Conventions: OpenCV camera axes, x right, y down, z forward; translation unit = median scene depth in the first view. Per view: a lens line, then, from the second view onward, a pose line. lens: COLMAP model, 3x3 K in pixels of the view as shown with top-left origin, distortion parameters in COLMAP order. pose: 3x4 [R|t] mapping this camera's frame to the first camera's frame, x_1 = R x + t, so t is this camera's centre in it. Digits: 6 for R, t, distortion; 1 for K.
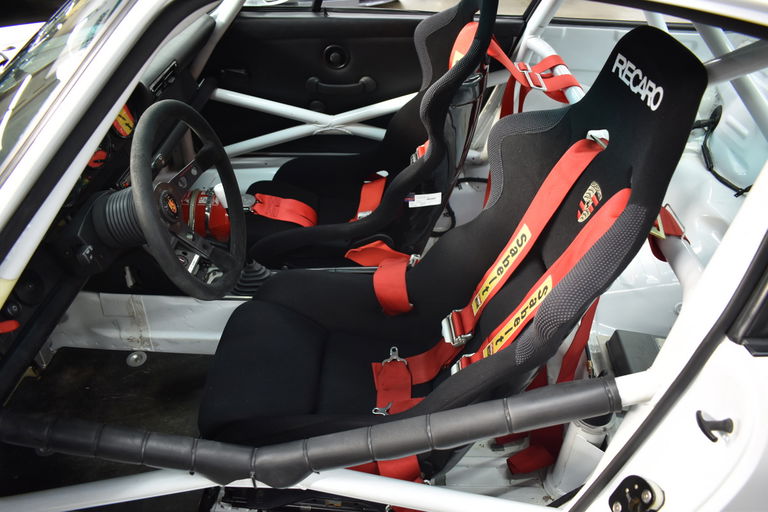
lens RADIAL K [[592.9, 0, 376.5], [0, 592.9, 258.7], [0, 0, 1]] dist [-0.091896, 0.014357]
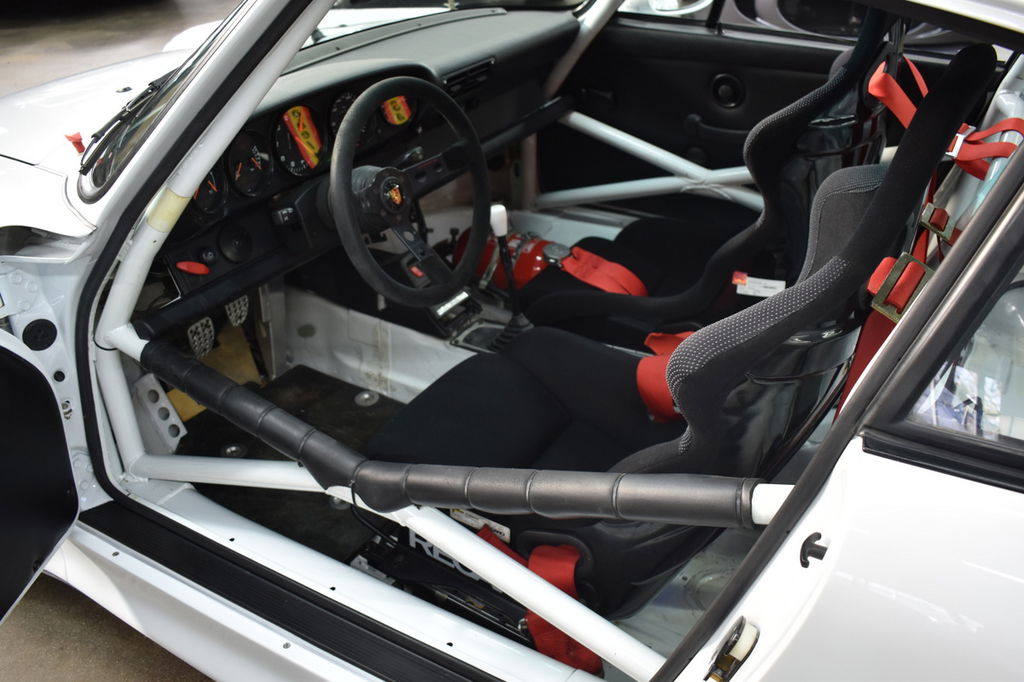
lens RADIAL K [[907.0, 0, 506.7], [0, 907.0, 339.1], [0, 0, 1]] dist [-0.083143, 0.015136]
pose [[0.871905, 0.232537, -0.430939, 0.265223], [-0.273691, 0.961177, -0.035092, 0.073552], [0.406048, 0.148541, 0.901699, -0.080999]]
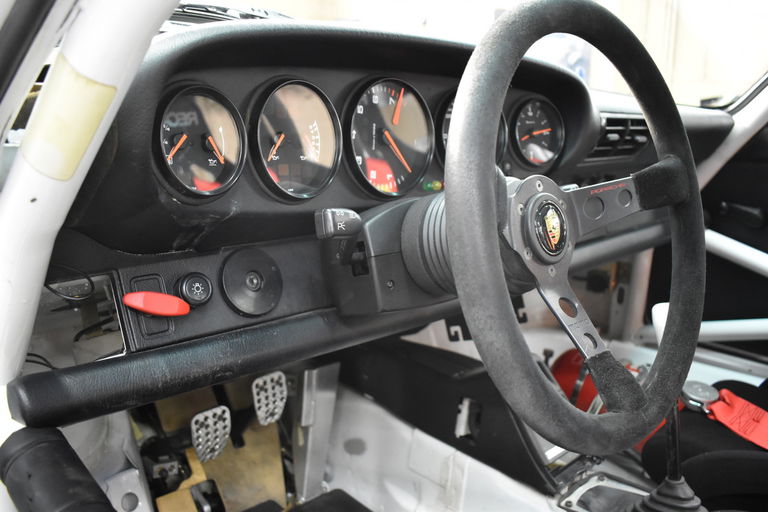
lens RADIAL K [[662.2, 0, 384.1], [0, 662.2, 251.1], [0, 0, 1]] dist [-0.089089, 0.011585]
pose [[0.726651, 0.181191, -0.662683, -0.056563], [-0.433959, 0.868849, -0.238288, 0.066745], [0.532596, 0.460729, 0.709979, 0.340258]]
